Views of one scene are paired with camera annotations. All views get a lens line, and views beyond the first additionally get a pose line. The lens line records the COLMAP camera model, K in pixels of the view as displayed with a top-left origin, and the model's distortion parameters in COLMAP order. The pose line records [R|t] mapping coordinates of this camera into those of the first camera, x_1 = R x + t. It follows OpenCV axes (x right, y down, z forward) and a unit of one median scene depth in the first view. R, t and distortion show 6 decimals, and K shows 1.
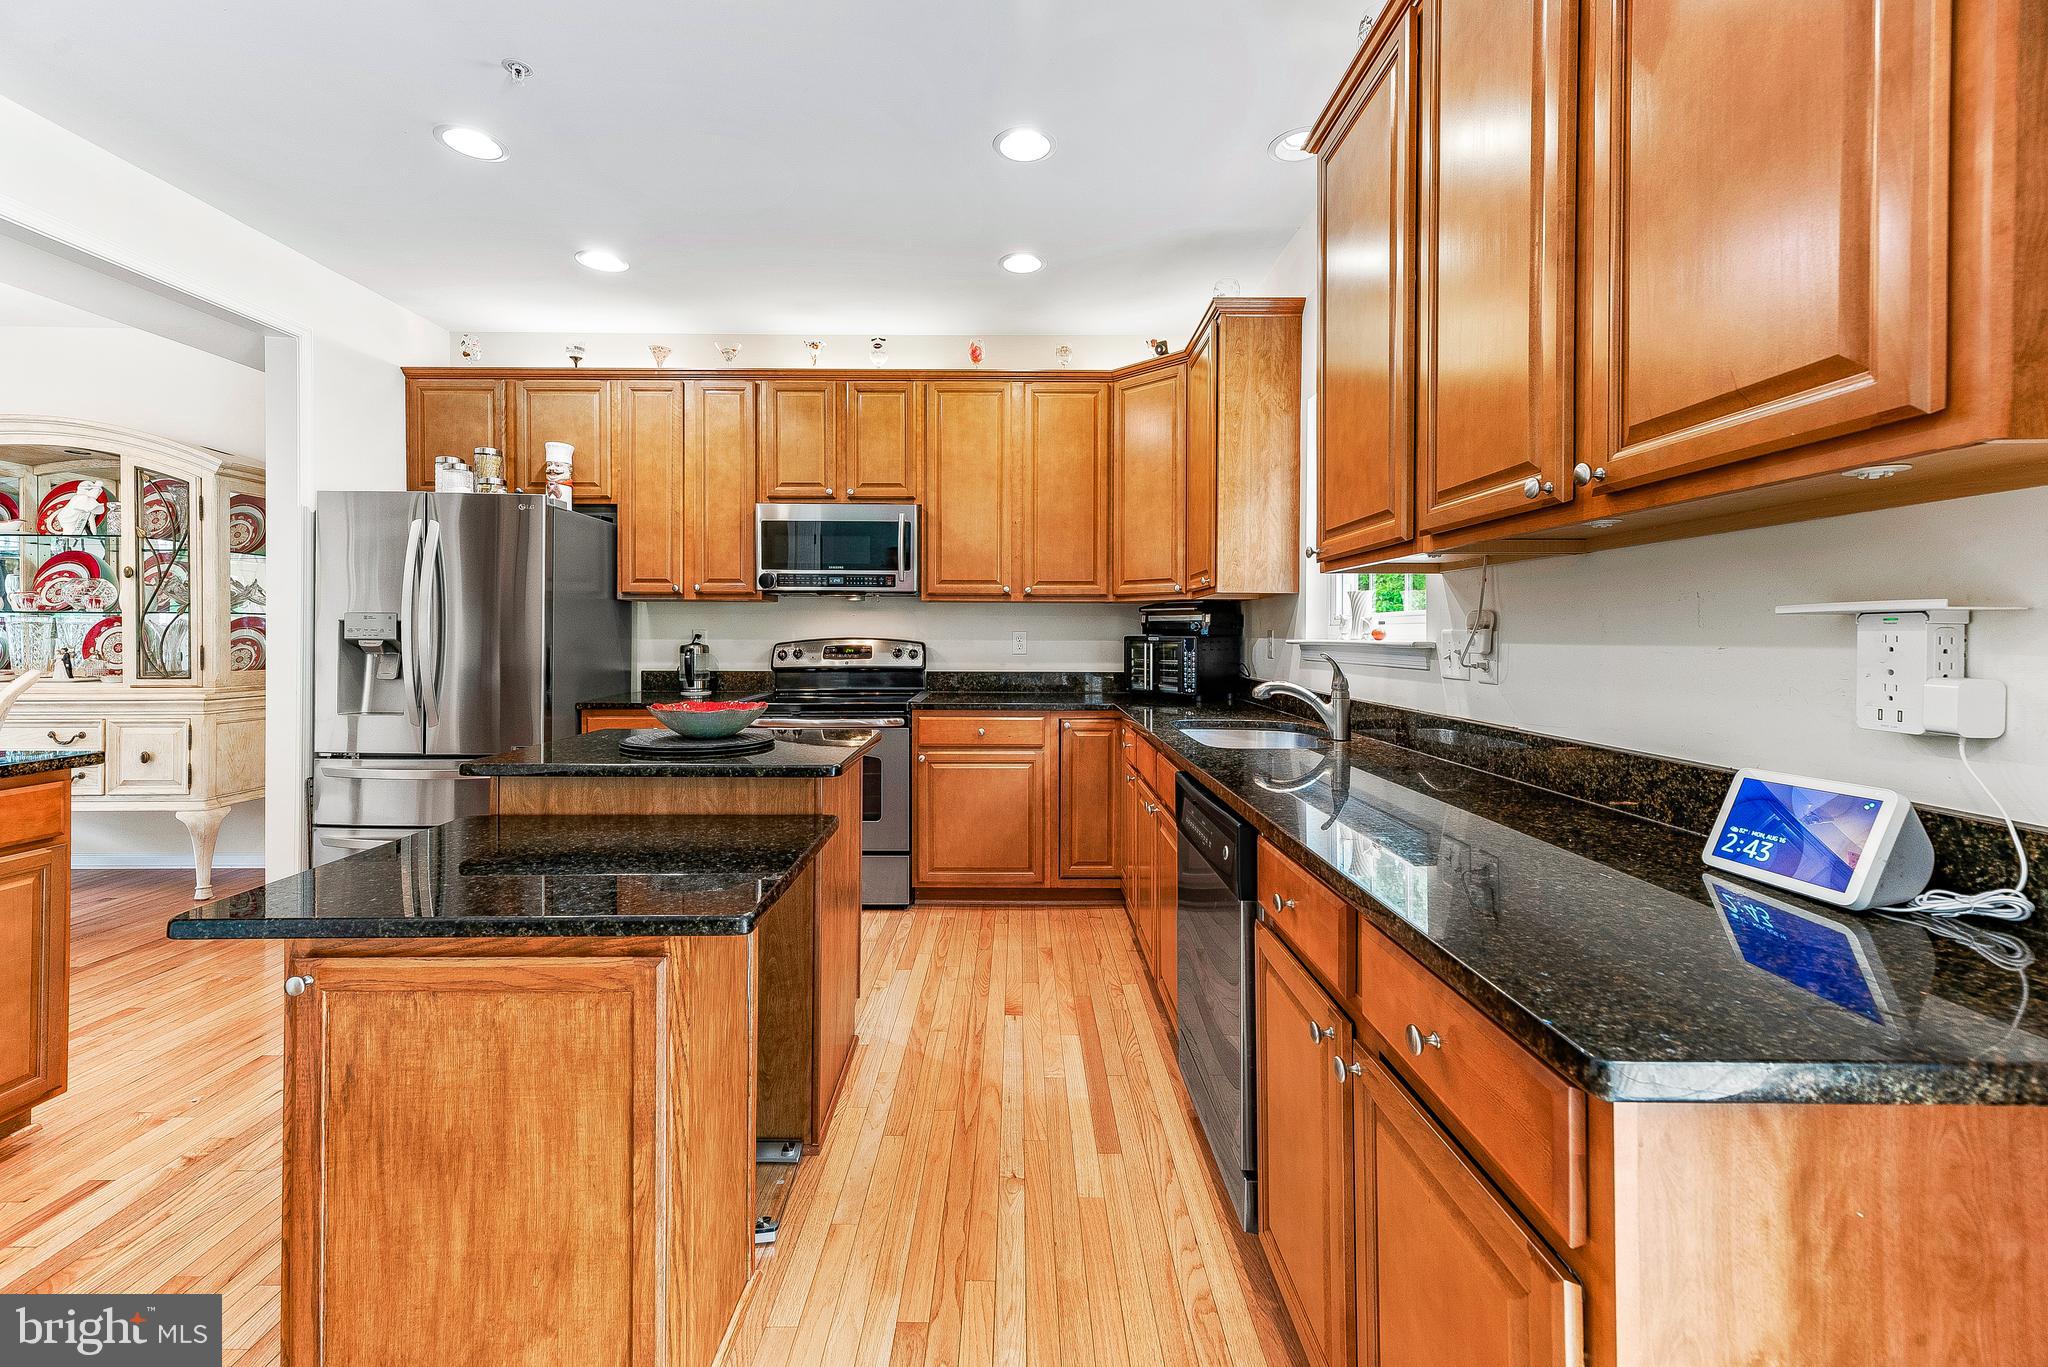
lens RADIAL K [[838.7, 0, 1009.8], [0, 838.7, 639.2], [0, 0, 1]] dist [0.013793, 0.000437]
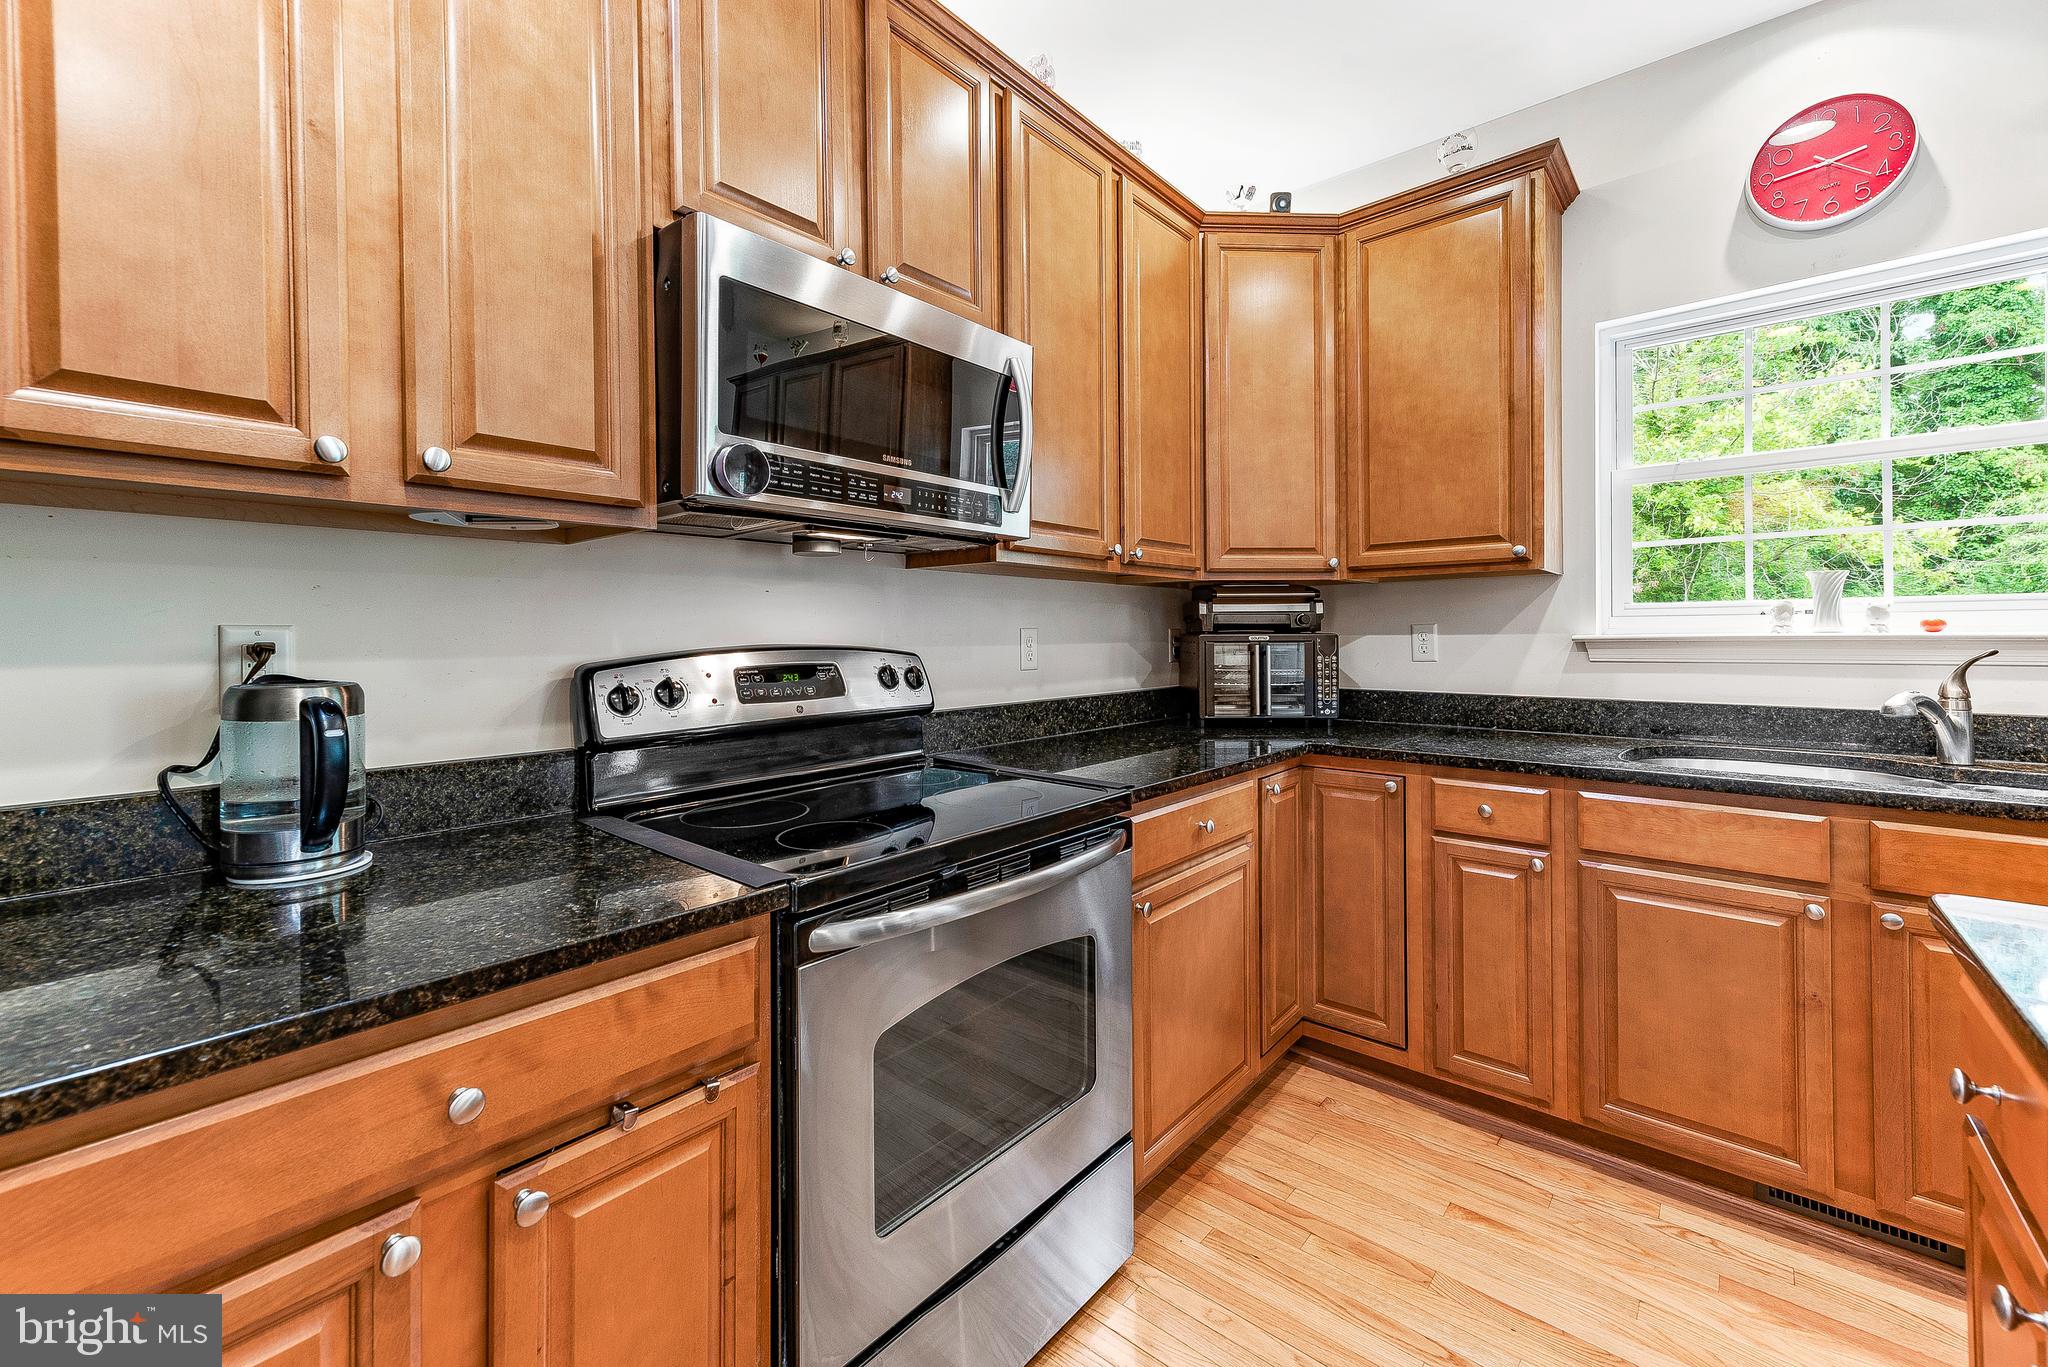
lens RADIAL K [[842.9, 0, 1011.4], [0, 842.9, 626.9], [0, 0, 1]] dist [0.012906, 0.000105]
pose [[0.651301, -0.002271, 0.758817, -0.480430], [0.014504, 0.999850, -0.009456, -0.005627], [-0.758681, 0.017165, 0.651236, 0.735797]]
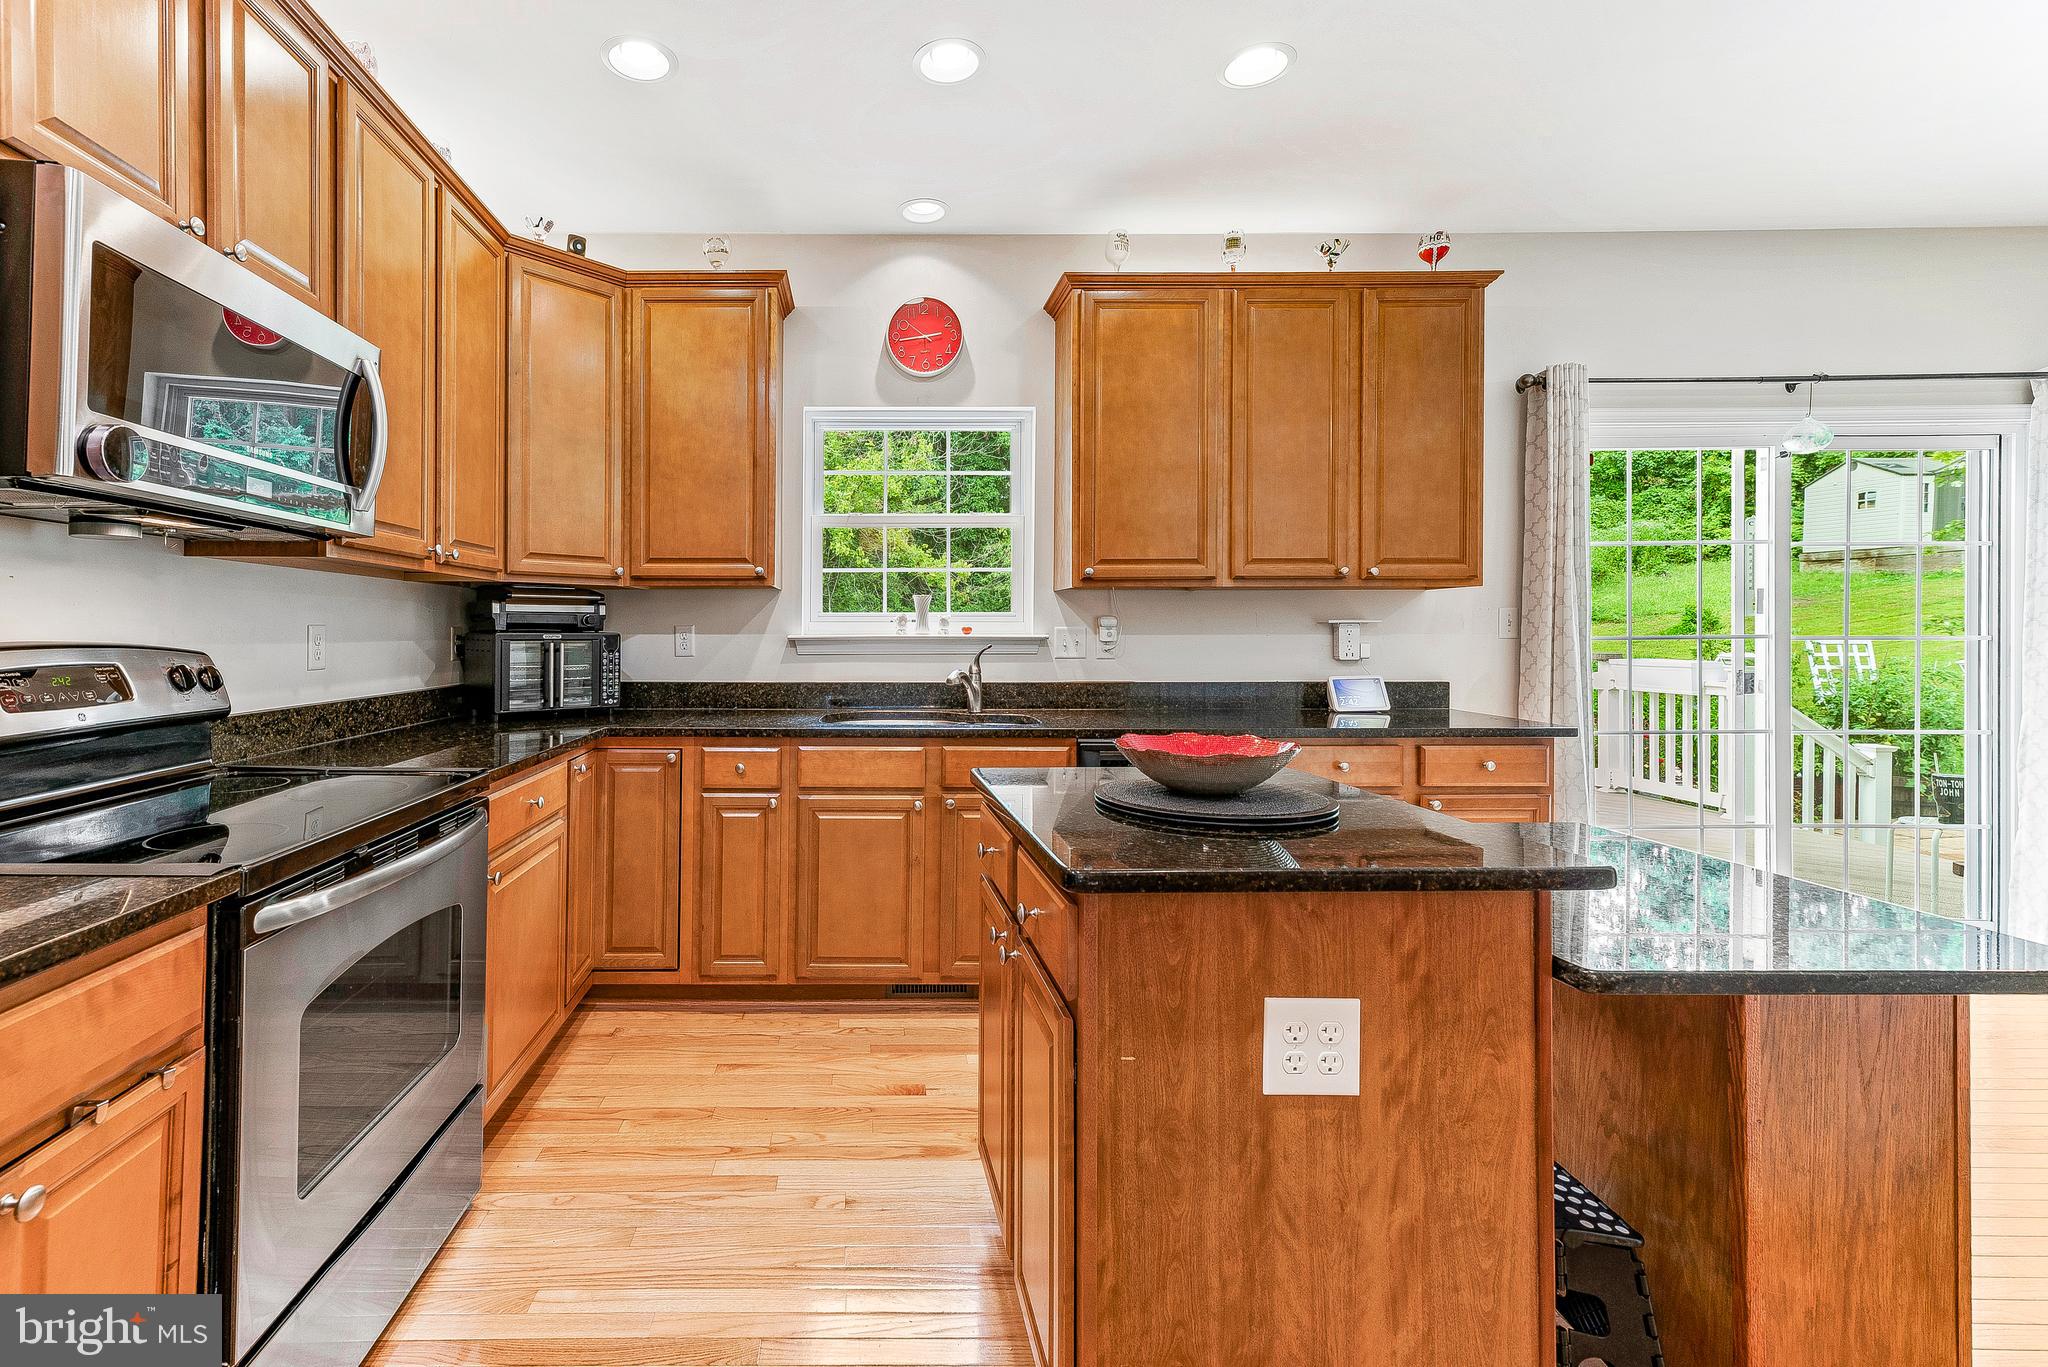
lens RADIAL K [[898.3, 0, 865.1], [0, 898.3, 617.9], [0, 0, 1]] dist [0.018225, 0.000395]
pose [[-0.008674, 0.010615, 0.999906, -0.630395], [0.004502, 0.999934, -0.010576, -0.006949], [-0.999952, 0.004410, -0.008721, 0.760423]]
